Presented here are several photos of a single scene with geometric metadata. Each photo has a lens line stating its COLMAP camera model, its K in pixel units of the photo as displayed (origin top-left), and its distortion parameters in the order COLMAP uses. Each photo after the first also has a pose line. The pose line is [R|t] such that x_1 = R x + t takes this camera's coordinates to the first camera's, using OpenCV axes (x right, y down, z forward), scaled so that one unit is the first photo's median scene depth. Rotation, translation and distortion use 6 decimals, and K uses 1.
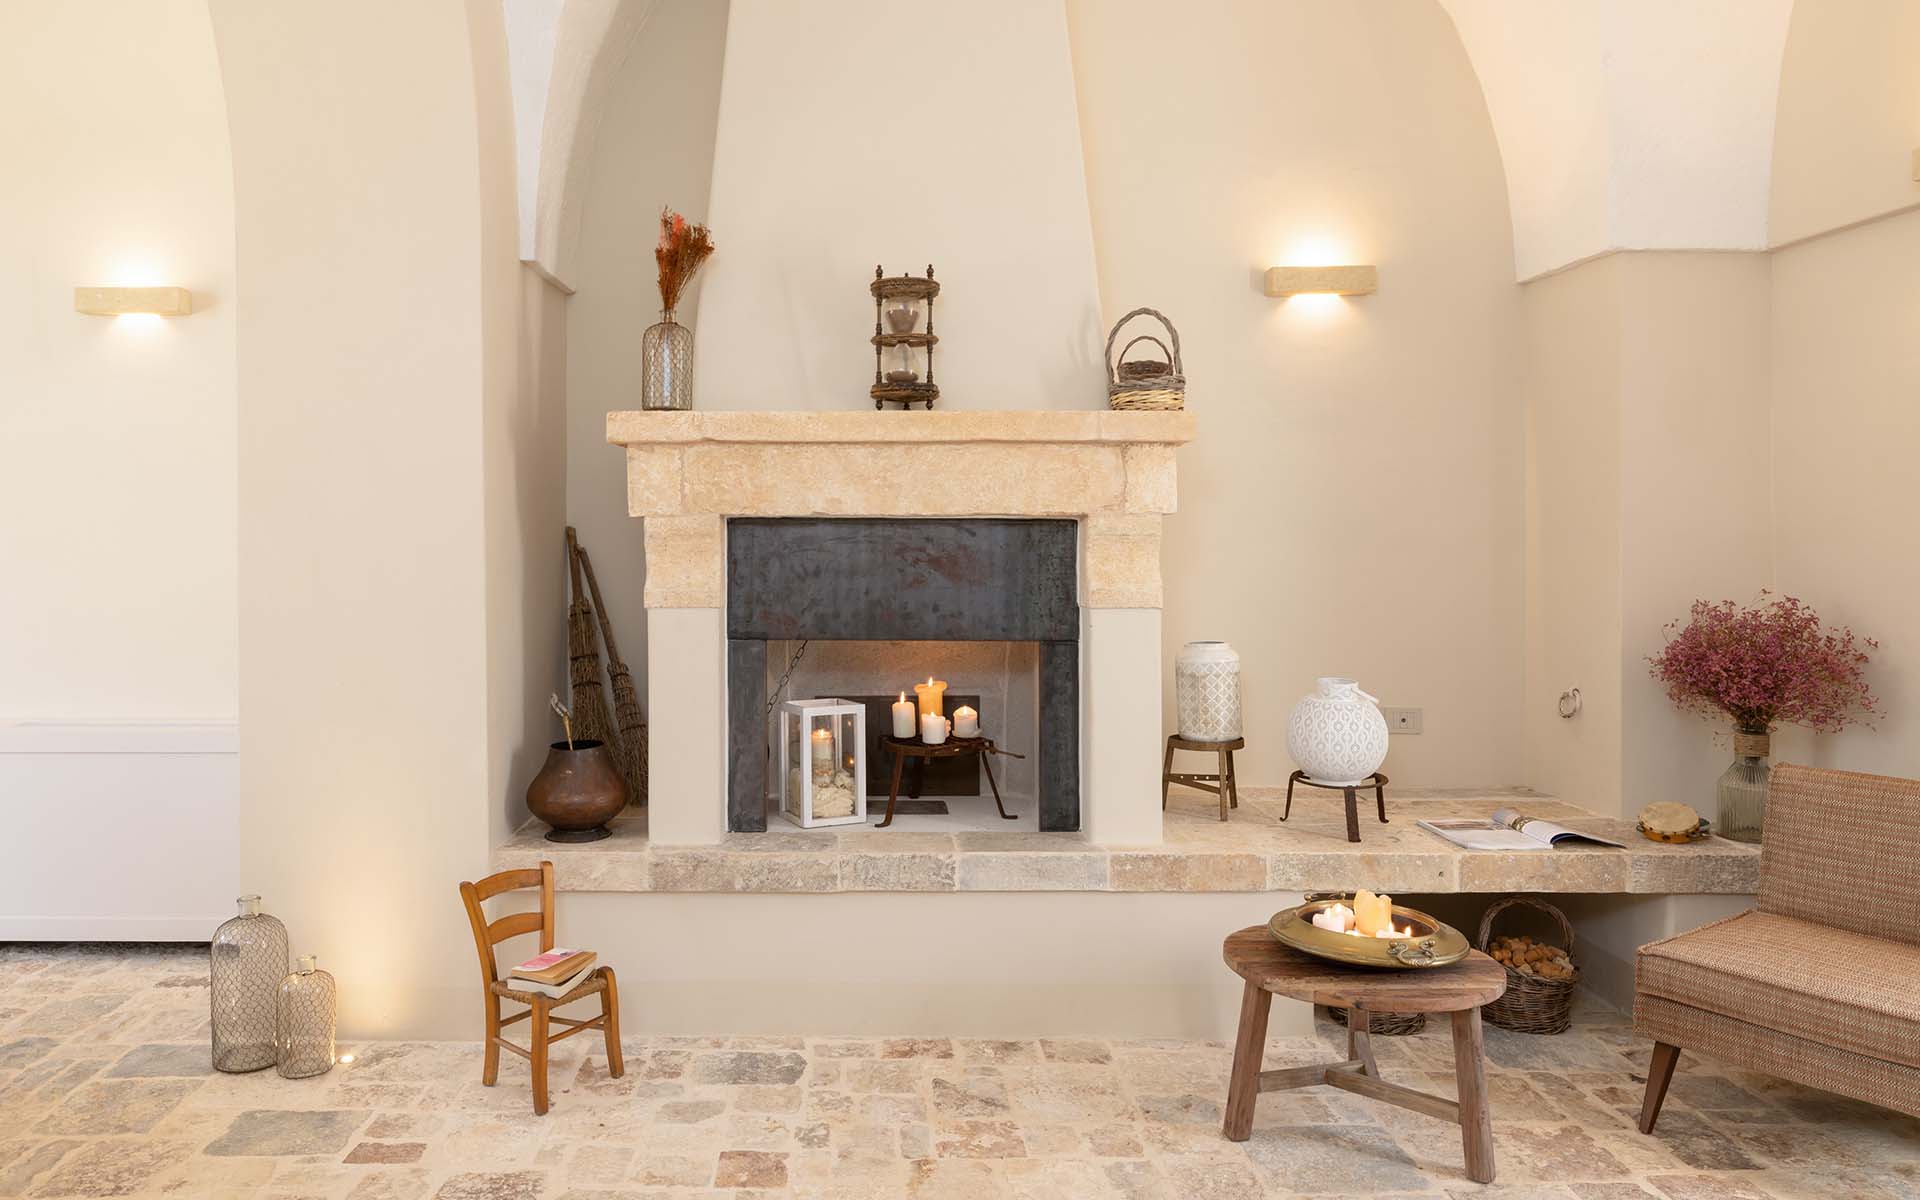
lens RADIAL K [[1329.2, 0, 887.5], [0, 1329.2, 545.7], [0, 0, 1]] dist [0.002435, -0.001412]
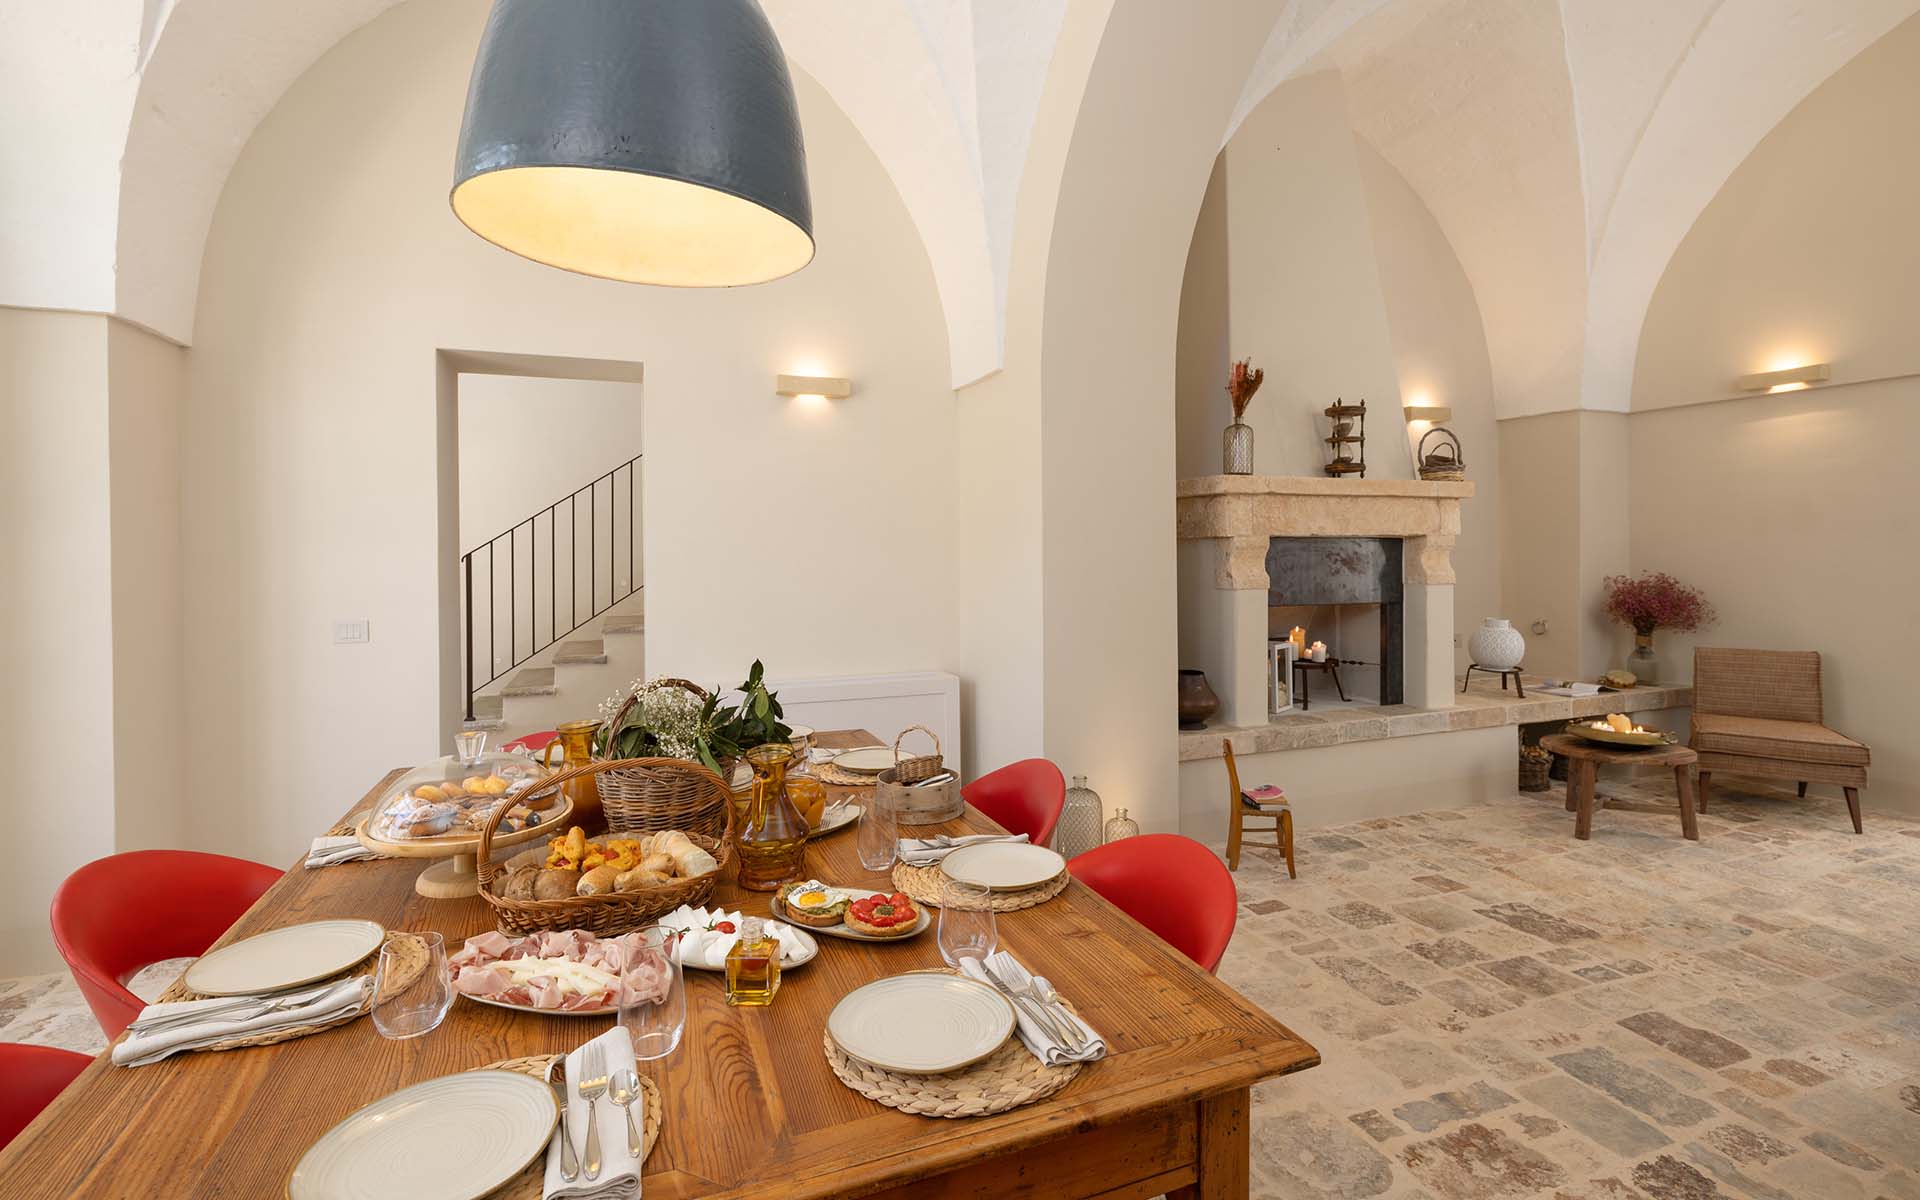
lens RADIAL K [[889.6, 0, 958.3], [0, 889.6, 555.6], [0, 0, 1]] dist [-0.000821, 0.000678]
pose [[0.928837, -0.008030, 0.370401, -0.940048], [0.008881, 0.999960, -0.000593, 0.000549], [-0.370382, 0.003840, 0.928872, 0.065885]]
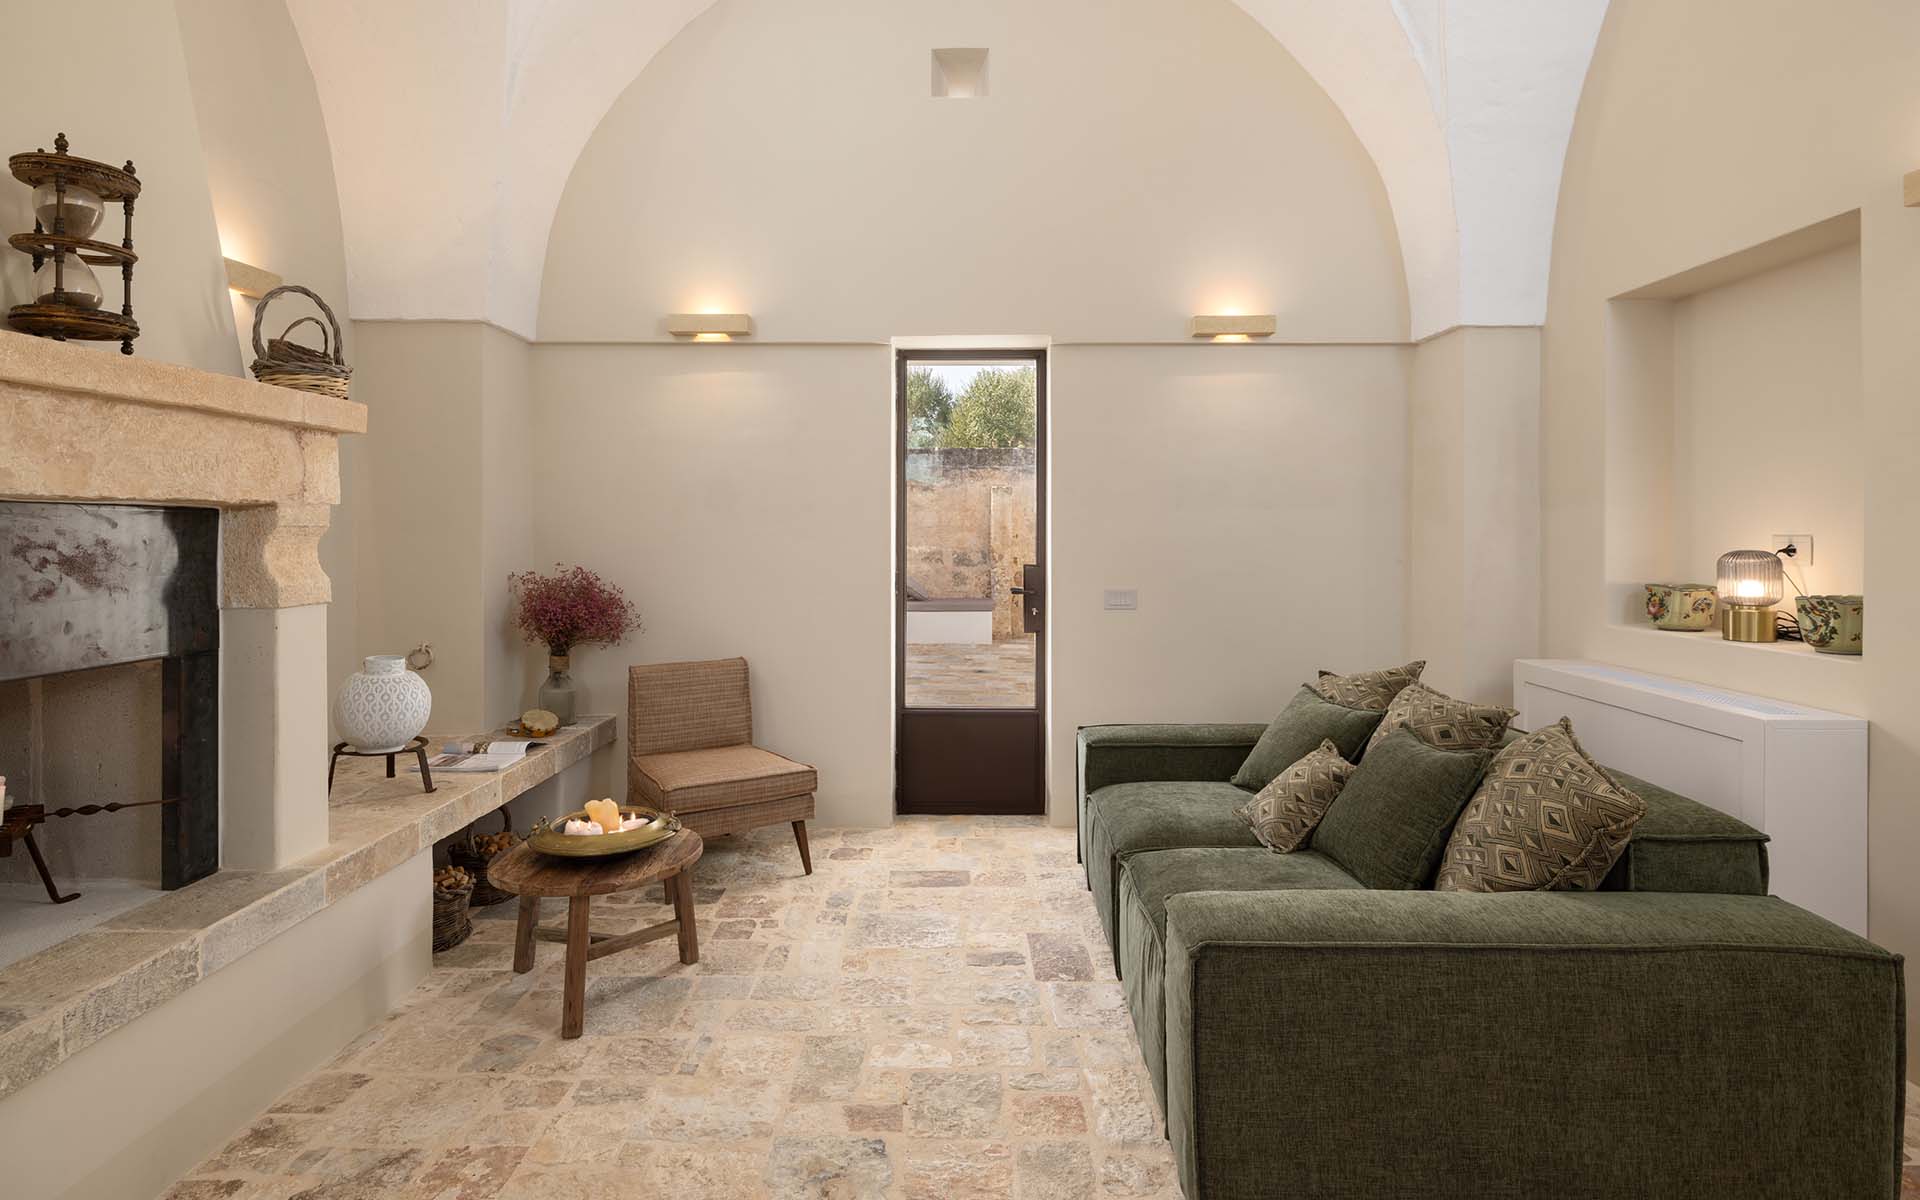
lens RADIAL K [[999.3, 0, 955.7], [0, 999.3, 532.1], [0, 0, 1]] dist [-0.003918, -0.000276]
pose [[0.007529, -0.002264, 0.999969, -0.515807], [0.005612, 0.999982, 0.002221, -0.003247], [-0.999956, 0.005595, 0.007541, 0.536324]]
